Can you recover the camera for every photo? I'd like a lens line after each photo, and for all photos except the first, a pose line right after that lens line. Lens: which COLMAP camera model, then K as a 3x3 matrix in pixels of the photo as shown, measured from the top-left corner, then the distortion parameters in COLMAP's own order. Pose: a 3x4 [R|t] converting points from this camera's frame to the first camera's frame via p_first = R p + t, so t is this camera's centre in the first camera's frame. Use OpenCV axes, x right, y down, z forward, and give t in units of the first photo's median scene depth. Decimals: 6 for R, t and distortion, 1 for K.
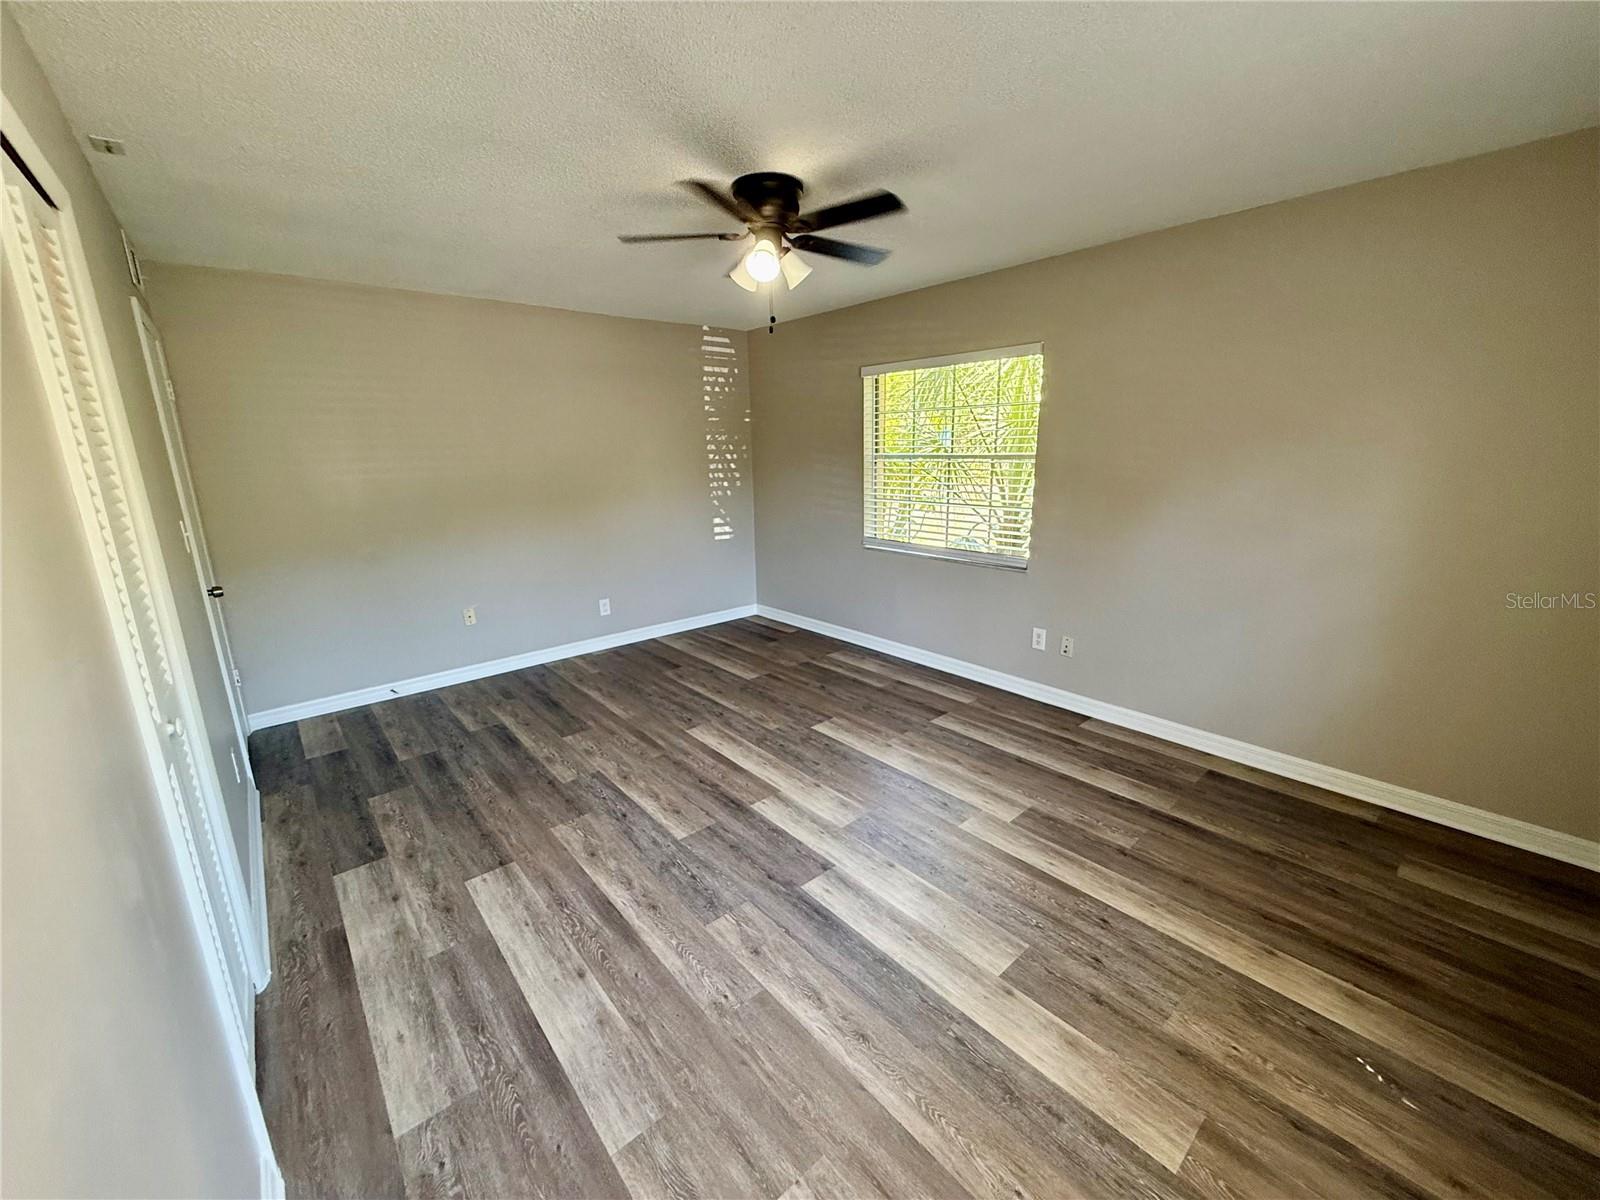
lens RADIAL K [[635.7, 0, 801.6], [0, 635.7, 597.8], [0, 0, 1]] dist [0.001192, 0.000485]
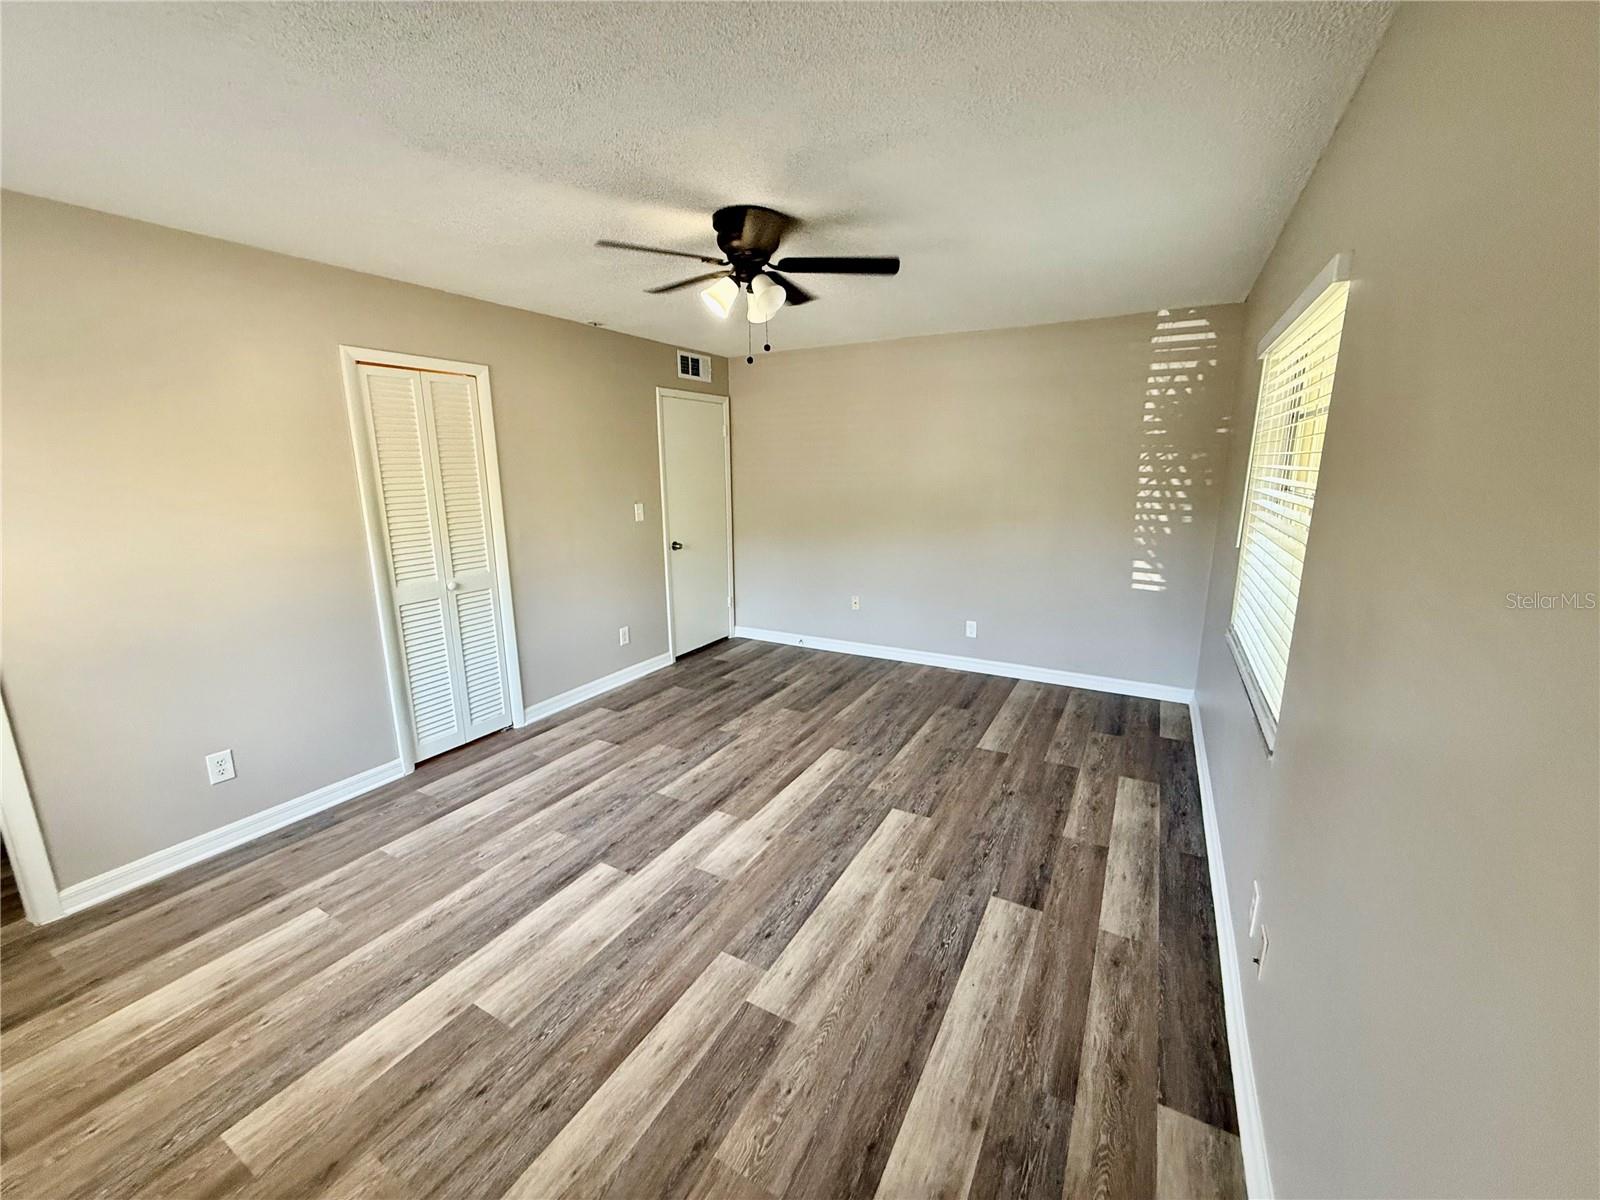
lens RADIAL K [[637.7, 0, 796.0], [0, 637.7, 599.5], [0, 0, 1]] dist [-0.000365, 0.000436]
pose [[0.335823, 0.212350, -0.917677, 0.786992], [-0.219368, 0.965099, 0.143046, -0.177084], [0.916024, 0.153270, 0.370685, 0.610310]]
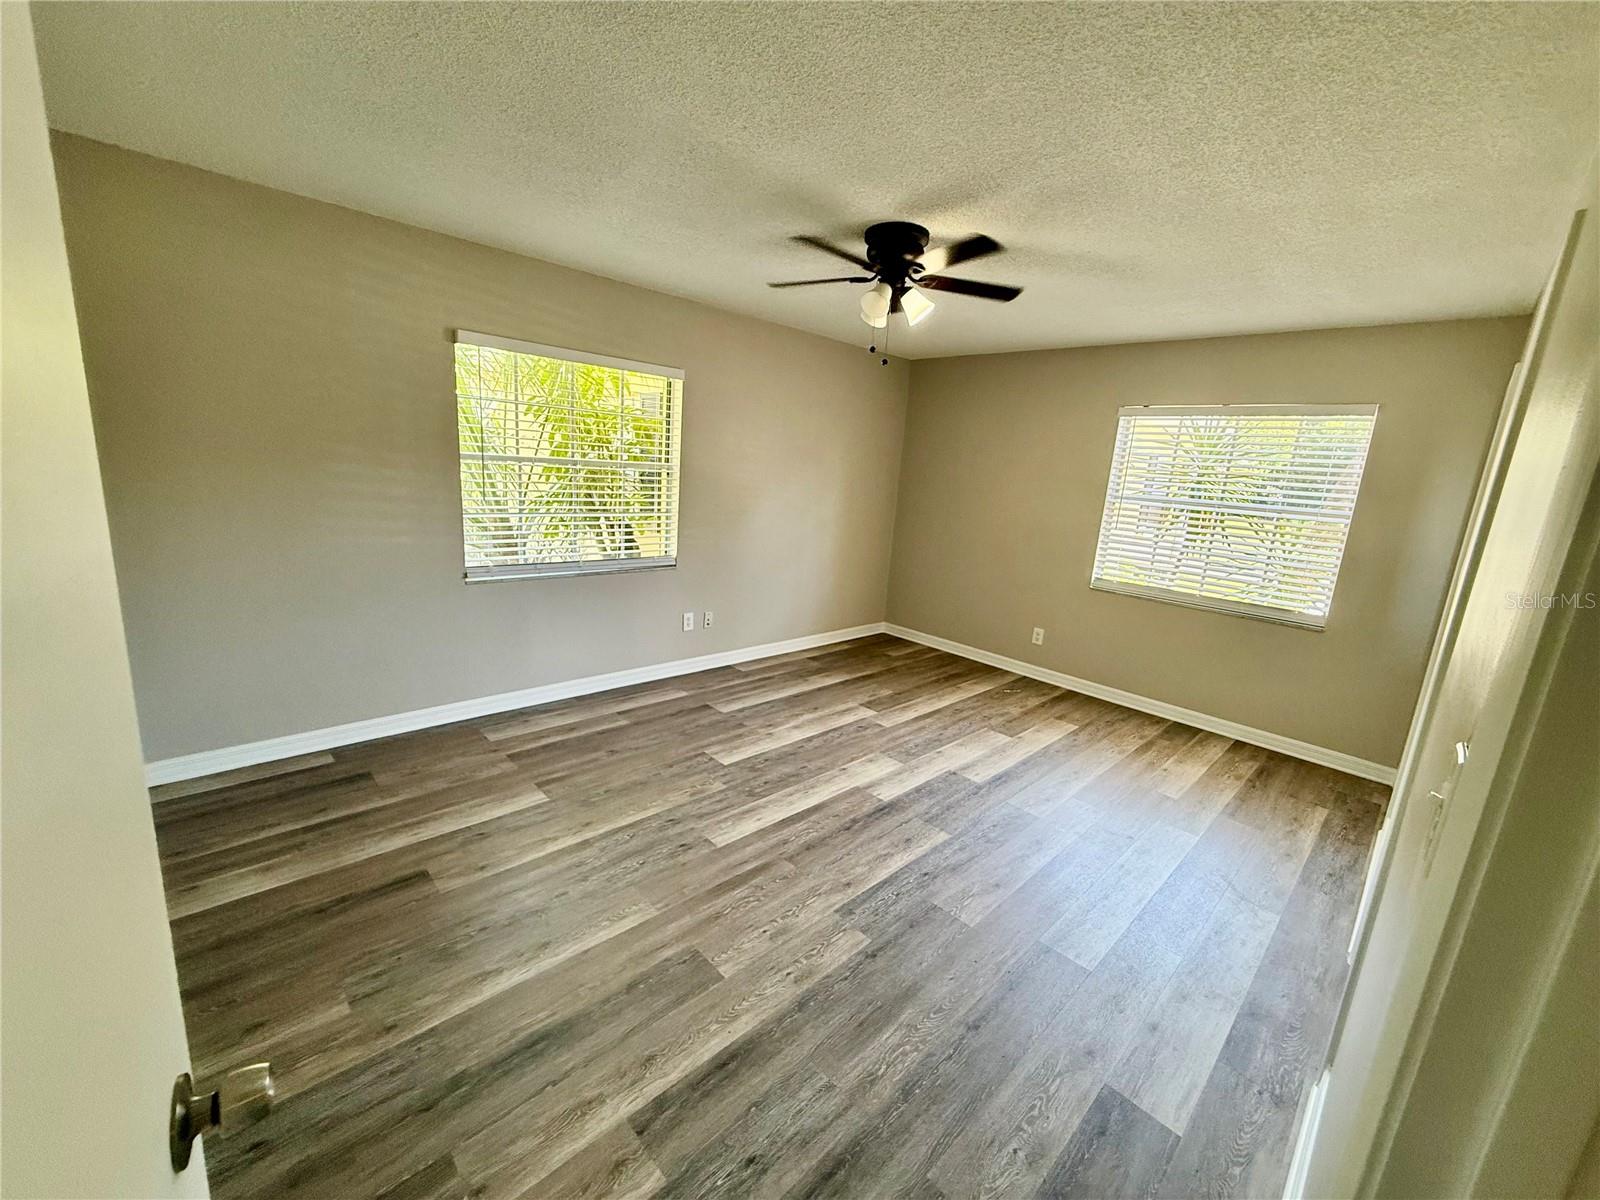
lens RADIAL K [[630.3, 0, 791.8], [0, 630.3, 599.7], [0, 0, 1]] dist [0.000336, 0.000101]
pose [[-0.040889, -0.199041, 0.979138, -0.955554], [0.166595, 0.964882, 0.203100, -0.223351], [-0.985177, 0.171424, -0.006293, 1.002071]]
